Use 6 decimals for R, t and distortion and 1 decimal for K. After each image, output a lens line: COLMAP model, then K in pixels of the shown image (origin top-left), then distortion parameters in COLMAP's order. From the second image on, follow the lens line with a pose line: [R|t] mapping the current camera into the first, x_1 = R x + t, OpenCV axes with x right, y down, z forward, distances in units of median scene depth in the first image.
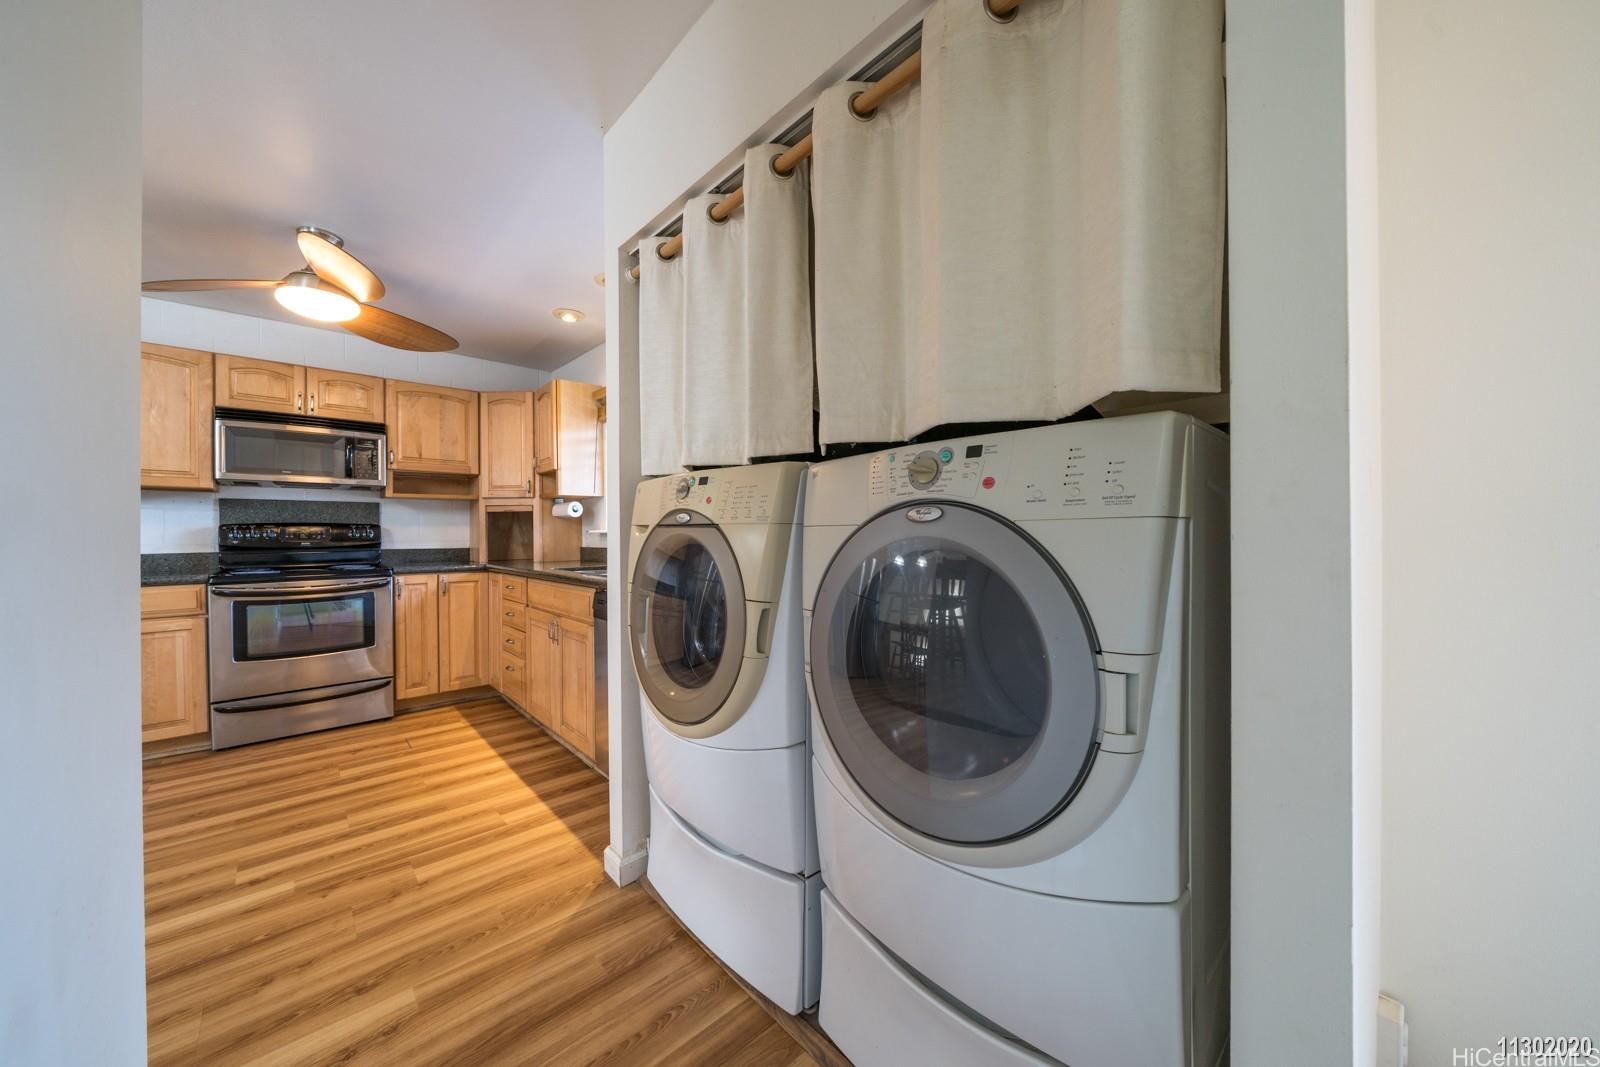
lens RADIAL K [[542.7, 0, 800.0], [0, 542.7, 533.5], [0, 0, 1]] dist [-0.000266, -0.000030]
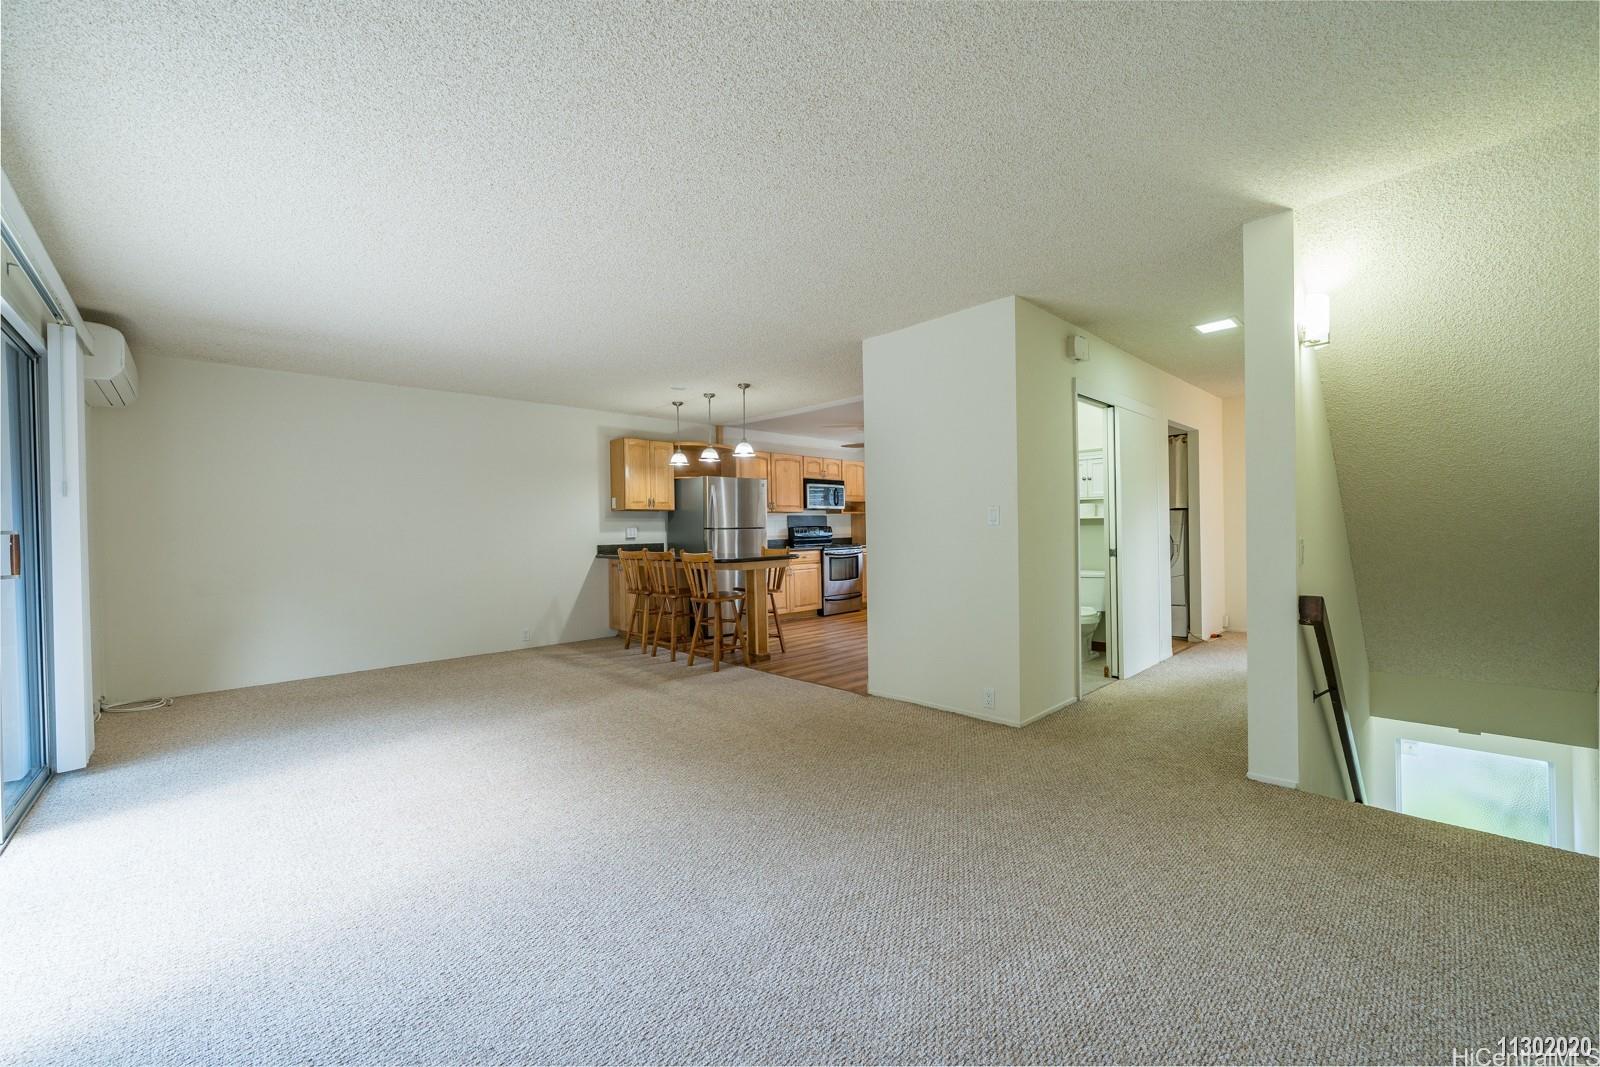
lens RADIAL K [[649.6, 0, 800.0], [0, 649.6, 533.5], [0, 0, 1]] dist [-0.002212, 0.000407]
pose [[0.999660, -0.012252, 0.022999, -1.257919], [0.012151, 0.999916, 0.004534, -0.000579], [-0.023052, -0.004253, 0.999725, -2.051753]]
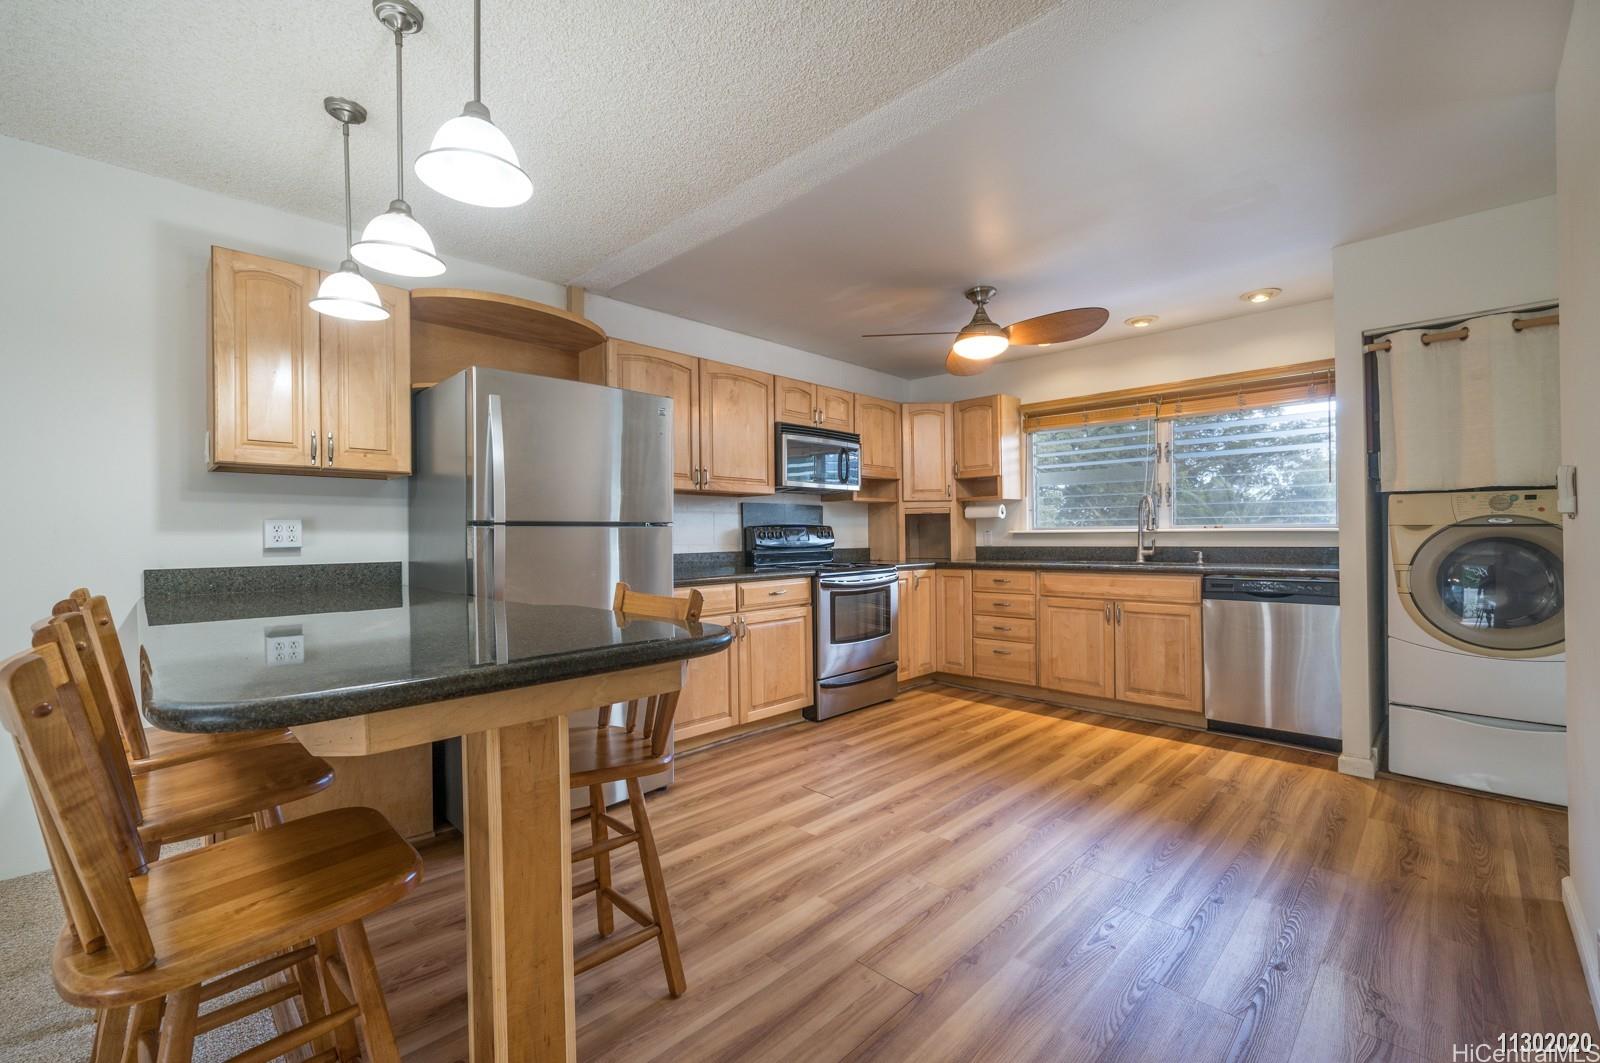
lens RADIAL K [[649.6, 0, 800.0], [0, 649.6, 531.5], [0, 0, 1]] dist [-0.002212, 0.000407]
pose [[0.998603, -0.003200, 0.052735, -1.188720], [0.003598, 0.999966, -0.007457, 0.005471], [-0.052709, 0.007637, 0.998581, -0.387922]]
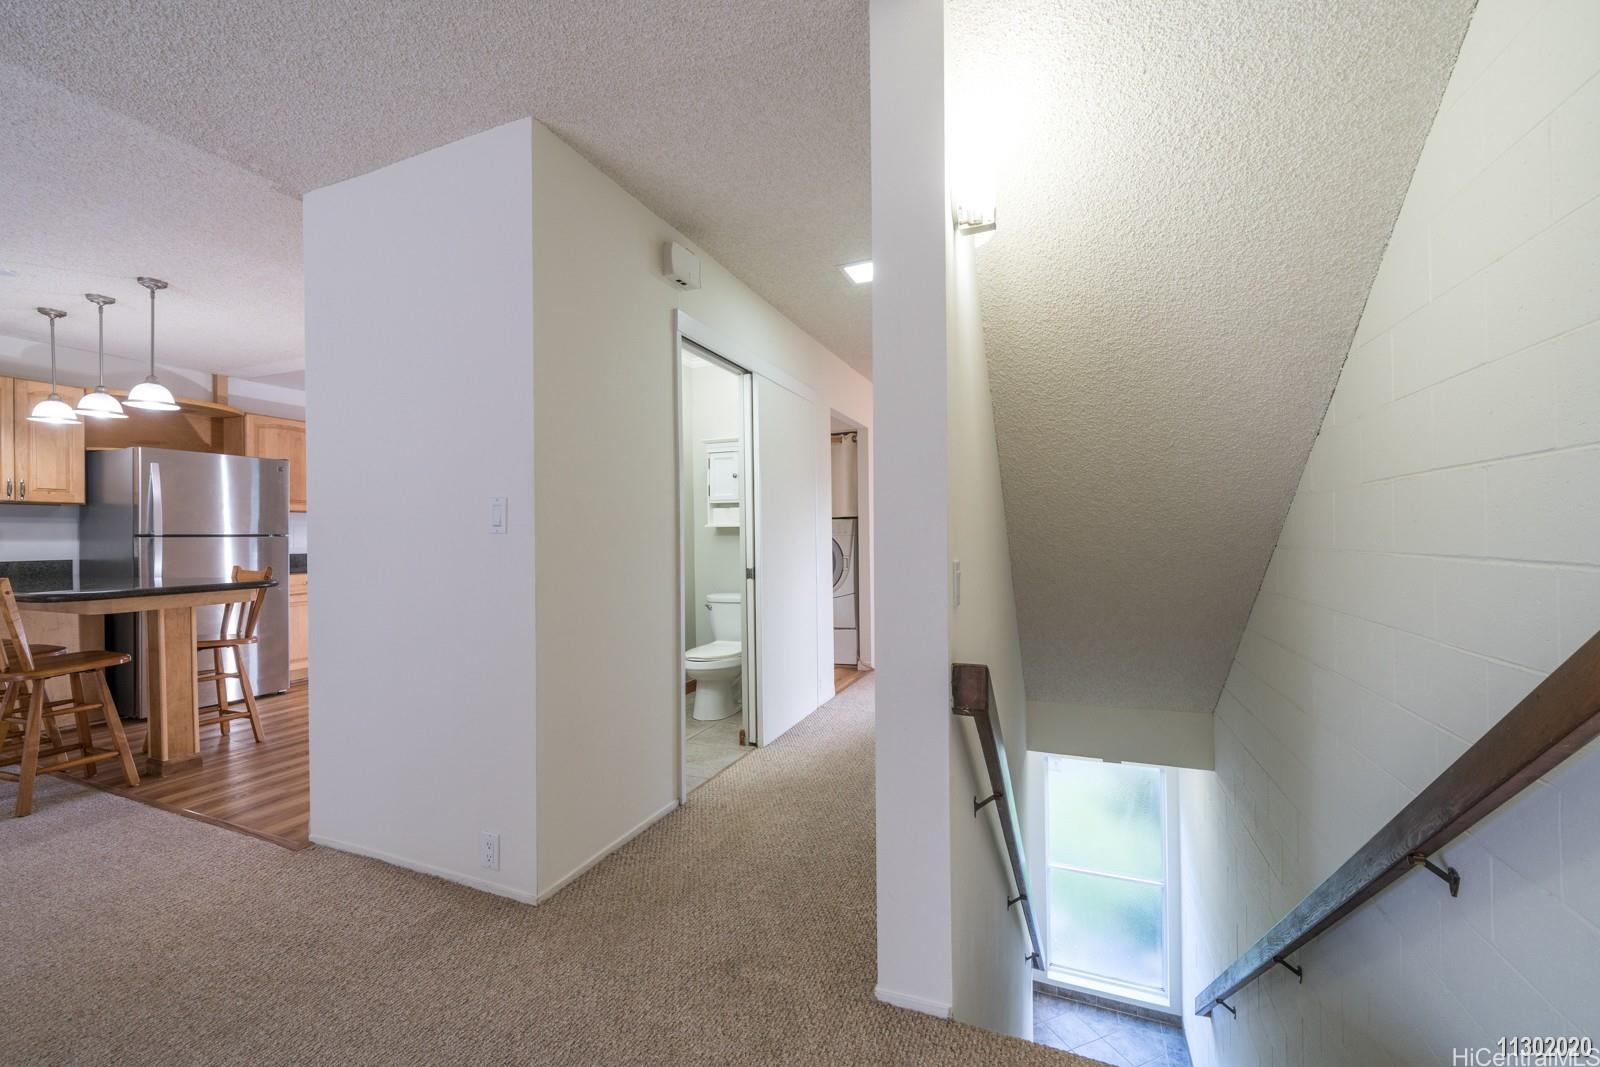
lens RADIAL K [[639.1, 0, 800.0], [0, 639.1, 533.5], [0, 0, 1]] dist [-0.003059, -0.000359]
pose [[0.911075, -0.002475, 0.412234, -0.786291], [0.005475, 0.999966, -0.006095, -0.001236], [-0.412205, 0.007810, 0.911058, -1.485464]]
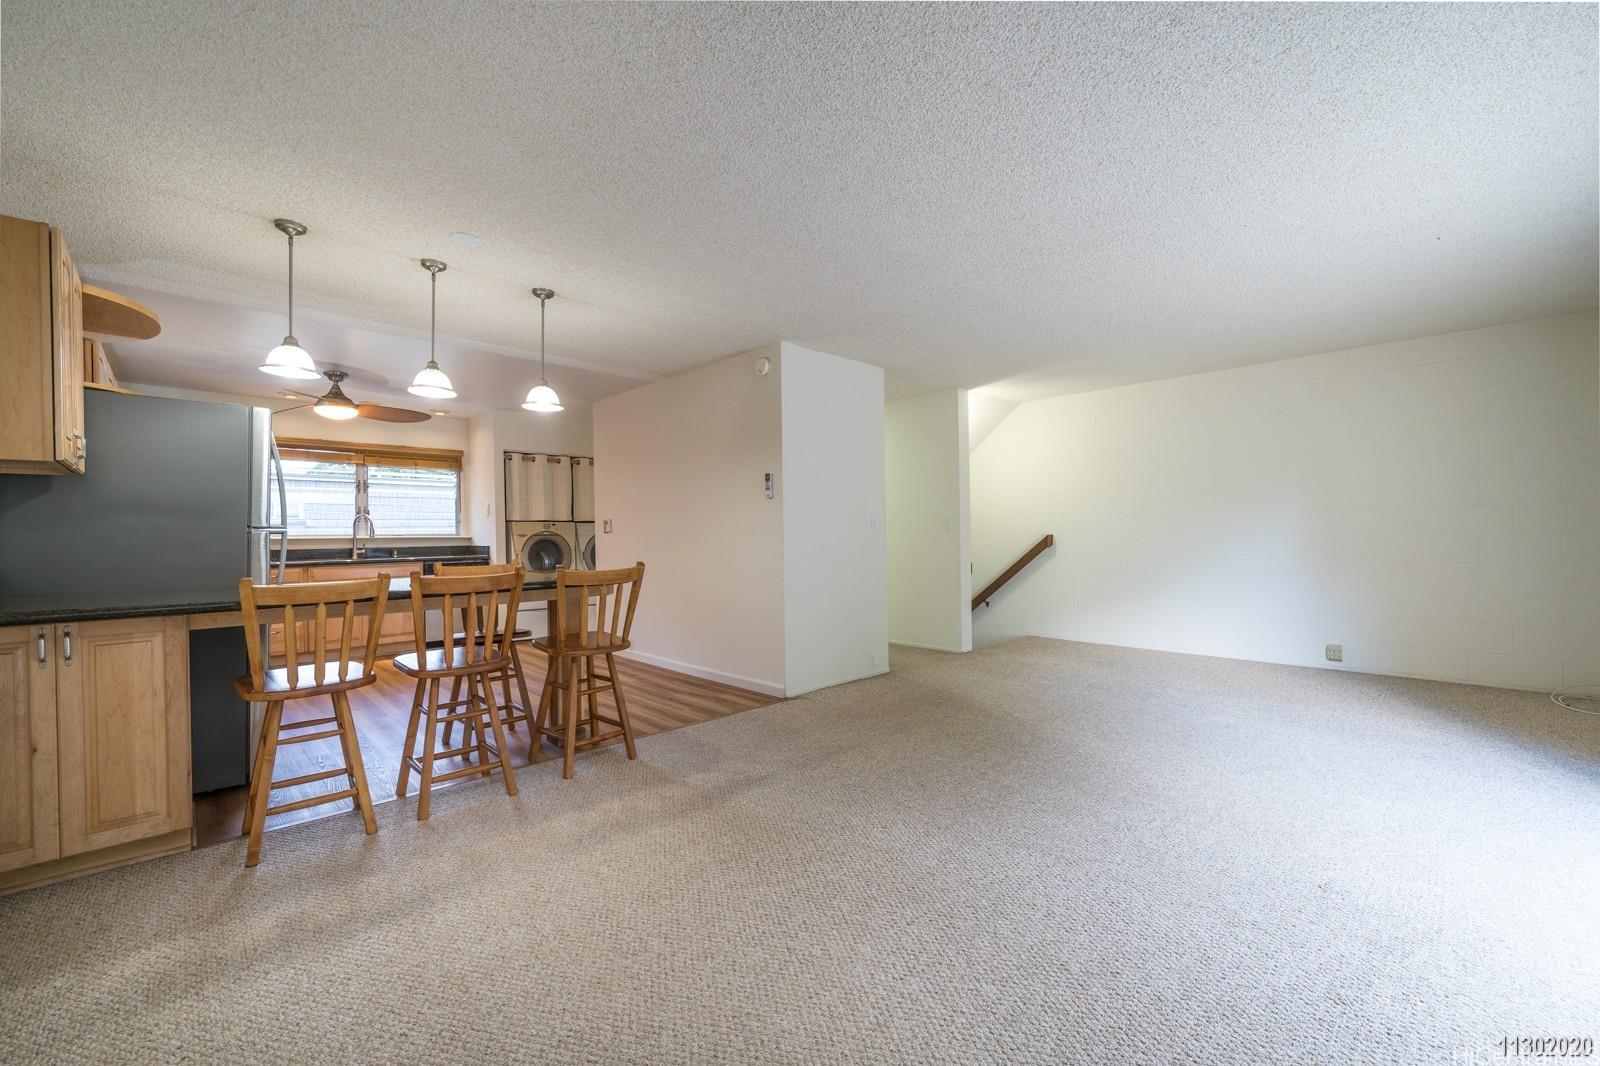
lens RADIAL K [[639.1, 0, 800.0], [0, 639.1, 533.0], [0, 0, 1]] dist [-0.003059, -0.000359]
pose [[-0.043527, 0.006840, 0.999029, -2.656625], [0.011658, 0.999912, -0.006338, 0.012462], [-0.998984, 0.011371, -0.043602, -0.374691]]
